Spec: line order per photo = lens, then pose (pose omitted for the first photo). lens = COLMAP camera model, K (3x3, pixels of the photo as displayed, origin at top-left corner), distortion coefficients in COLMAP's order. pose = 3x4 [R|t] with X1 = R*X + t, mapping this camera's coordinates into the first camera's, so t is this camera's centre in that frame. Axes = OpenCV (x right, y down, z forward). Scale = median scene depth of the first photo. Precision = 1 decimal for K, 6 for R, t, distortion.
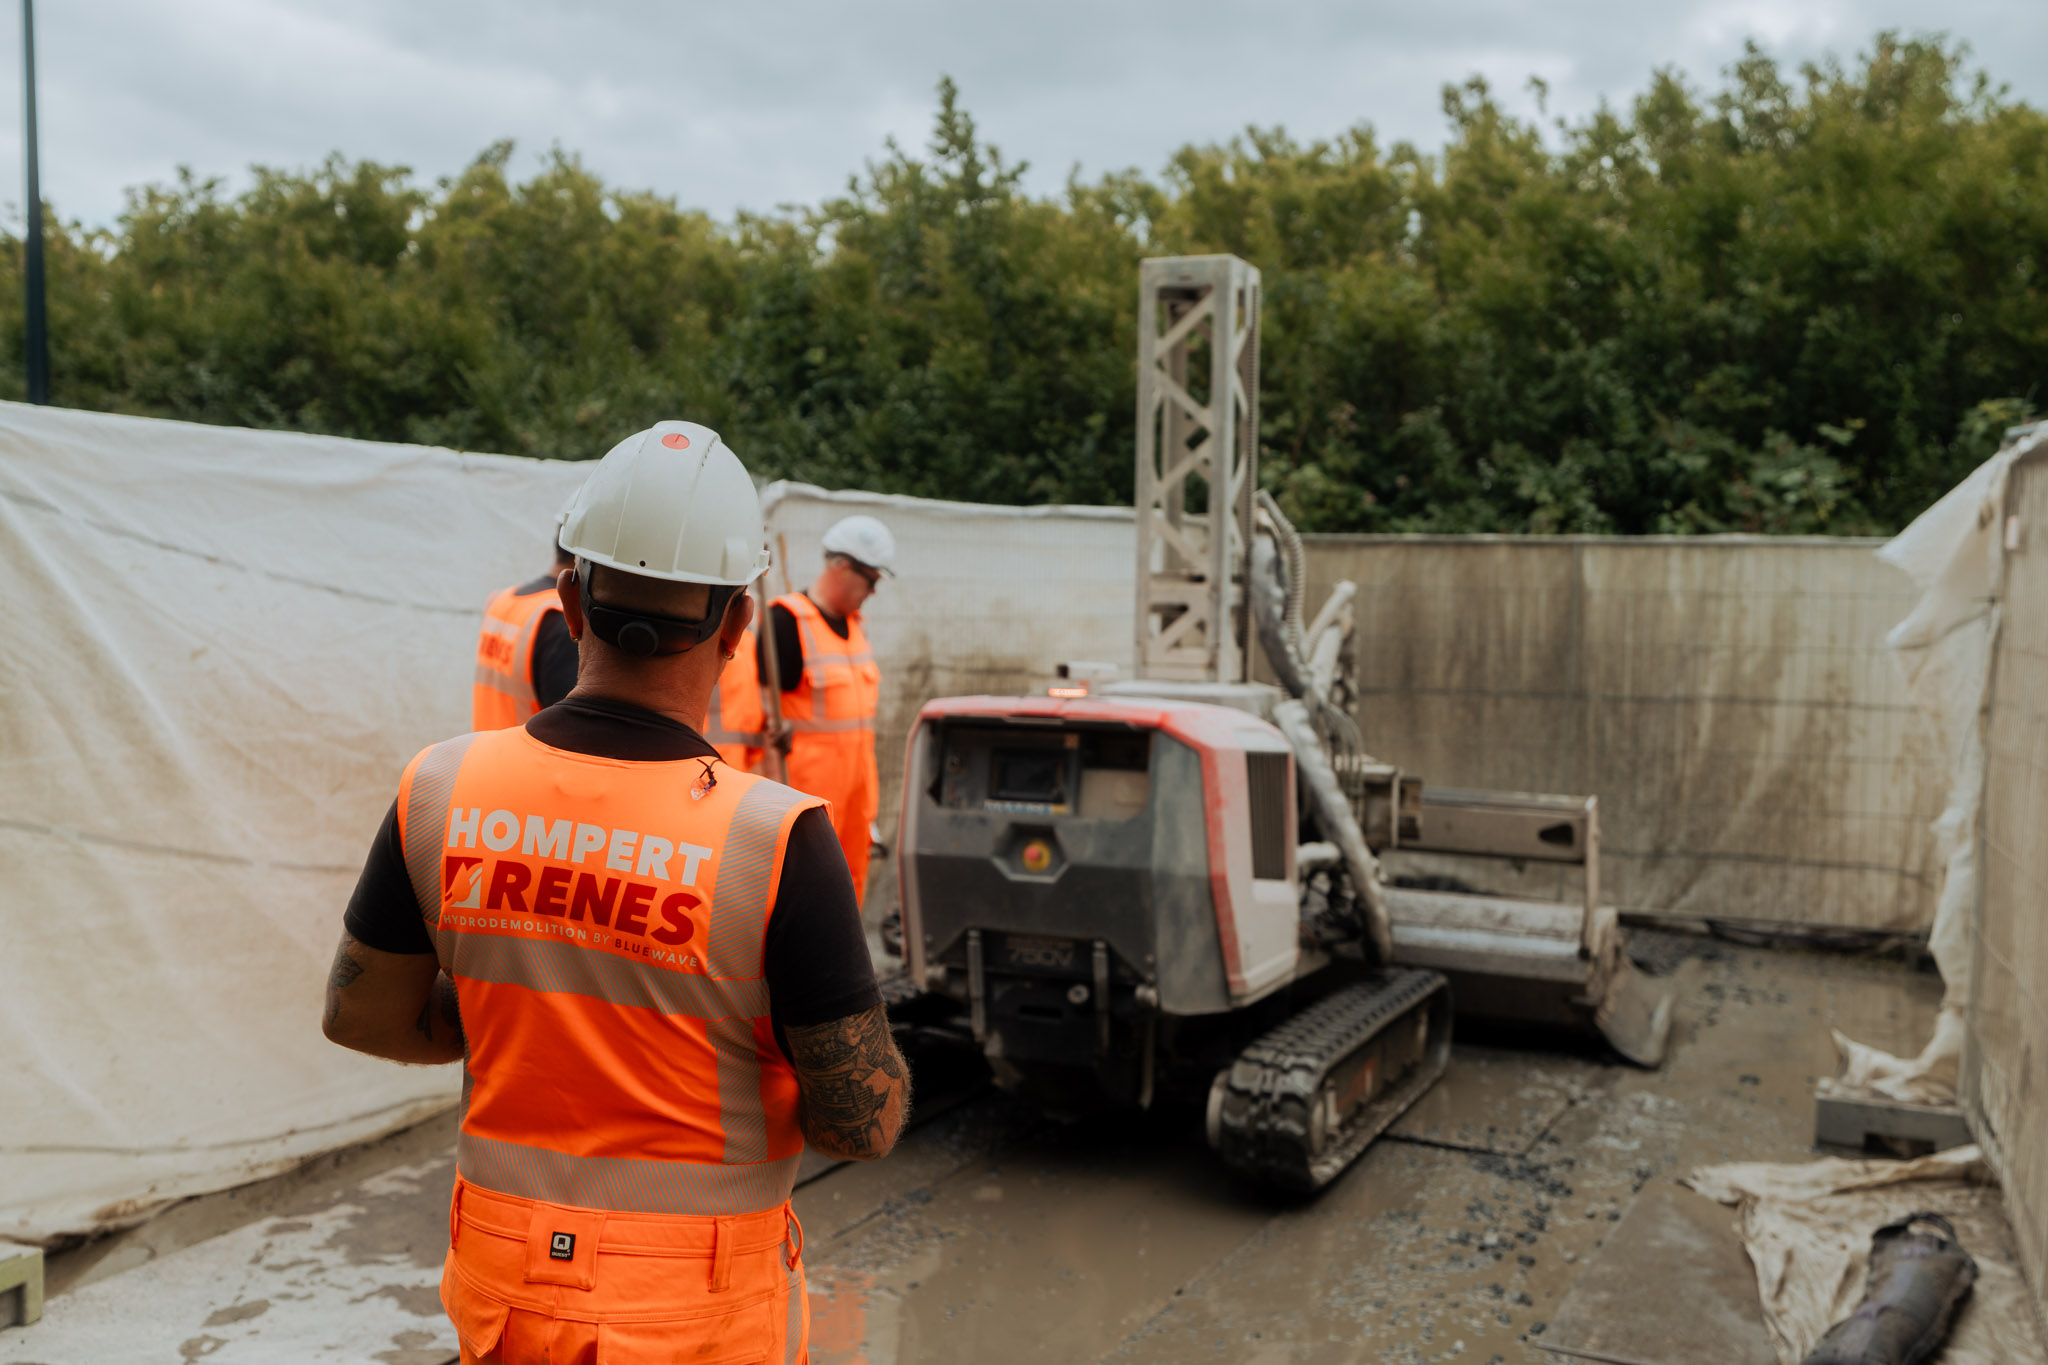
lens RADIAL K [[2213.9, 0, 1019.8], [0, 2213.9, 673.4], [0, 0, 1]] dist [0.026165, 0.000000]
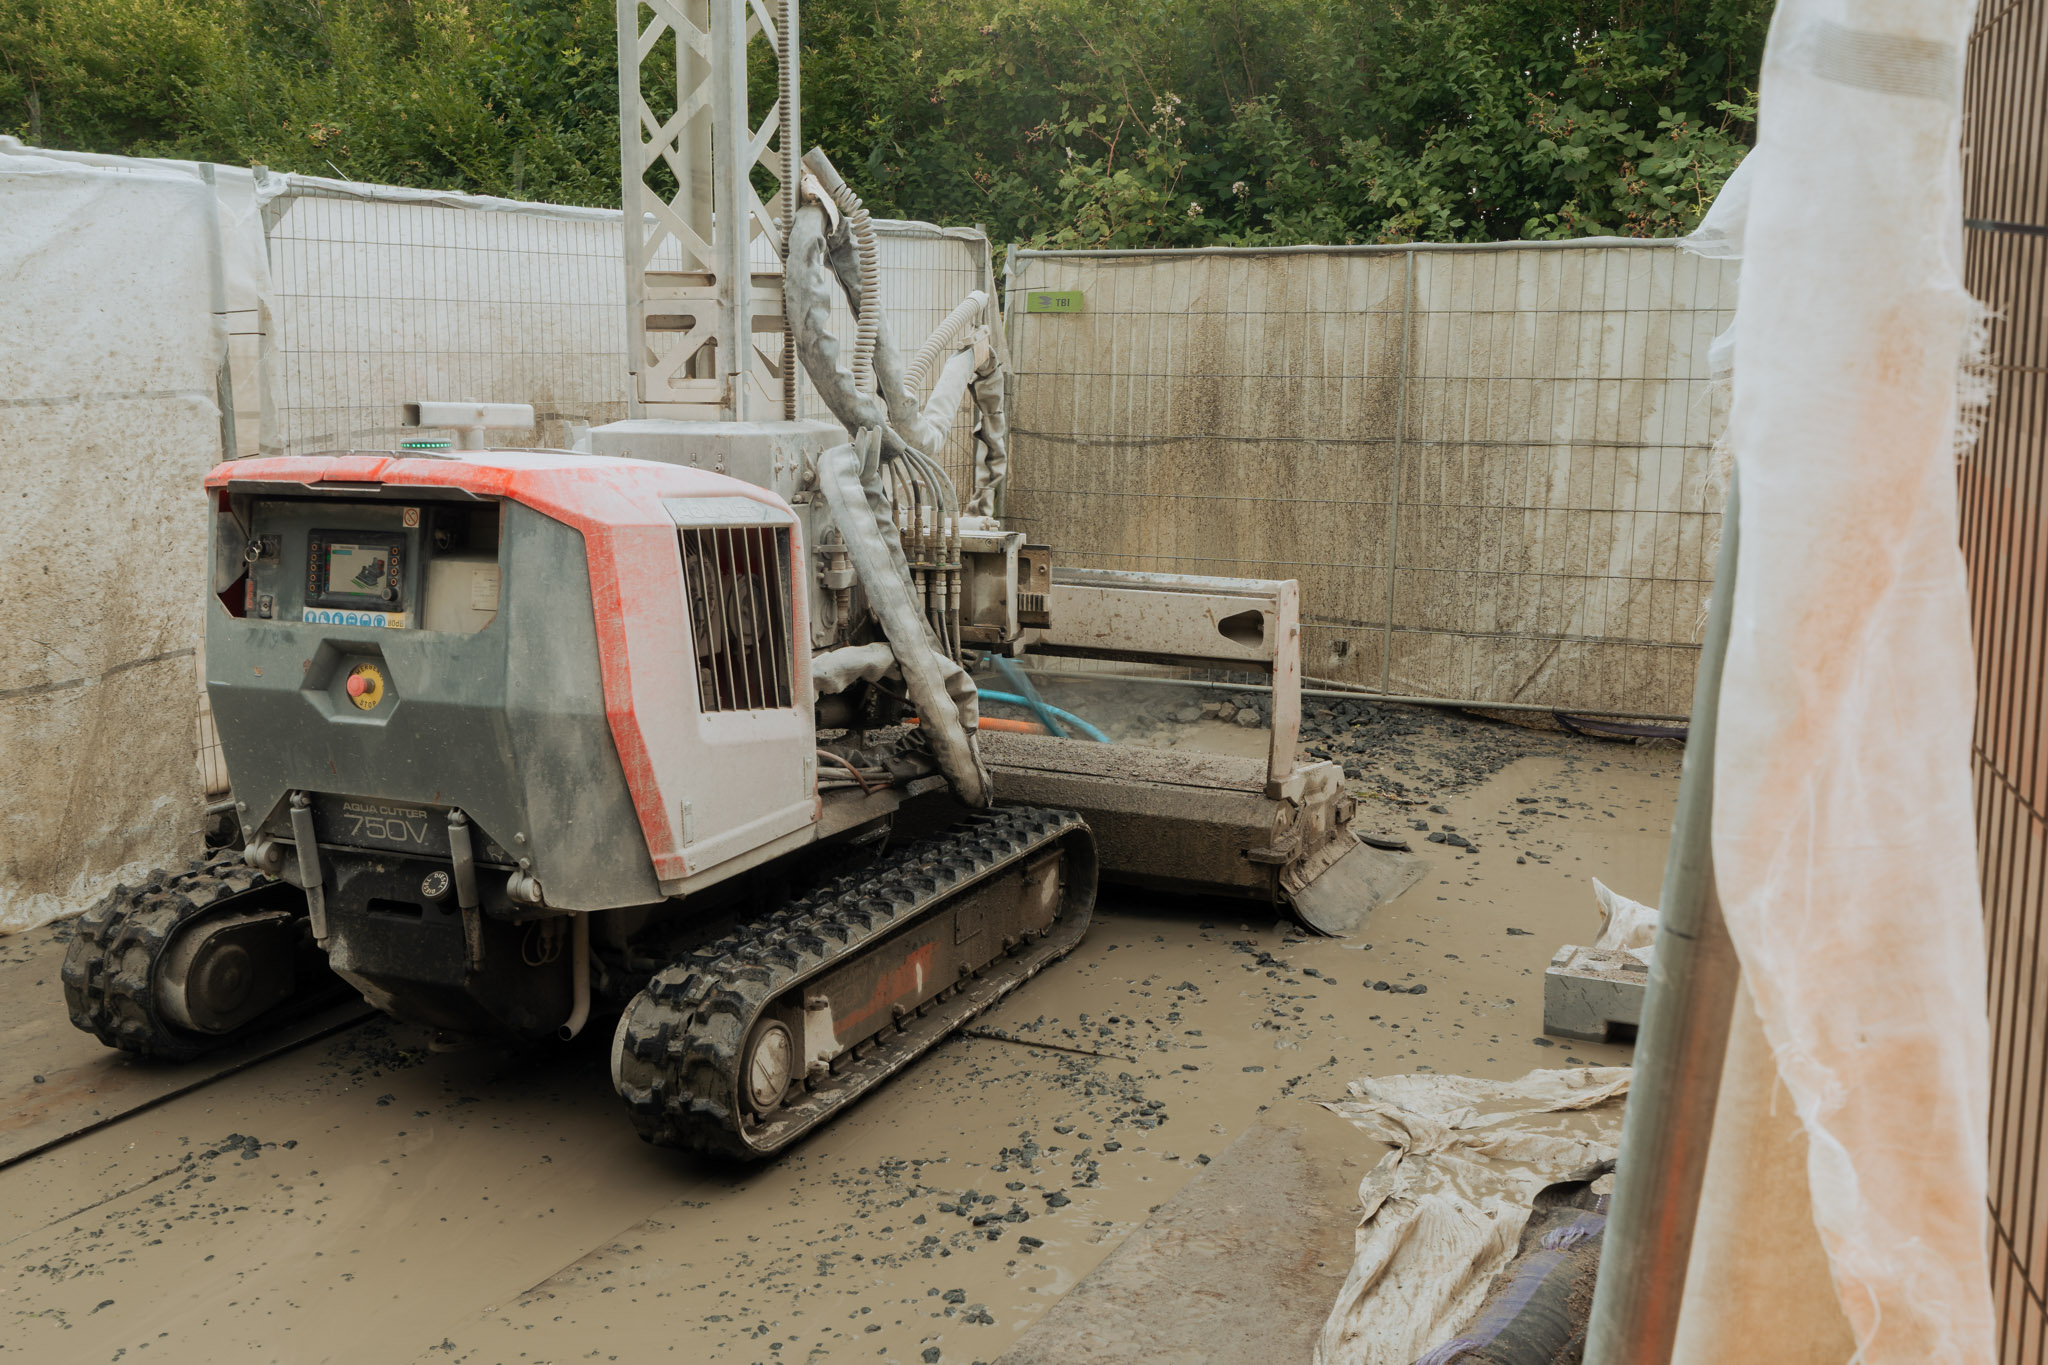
lens RADIAL K [[2213.9, 0, 1026.3], [0, 2213.9, 722.6], [0, 0, 1]] dist [0.026165, 0.000000]
pose [[0.999833, -0.015589, -0.009538, 0.179174], [0.016698, 0.991352, 0.130165, 0.006155], [0.007426, -0.130302, 0.991447, 0.263245]]
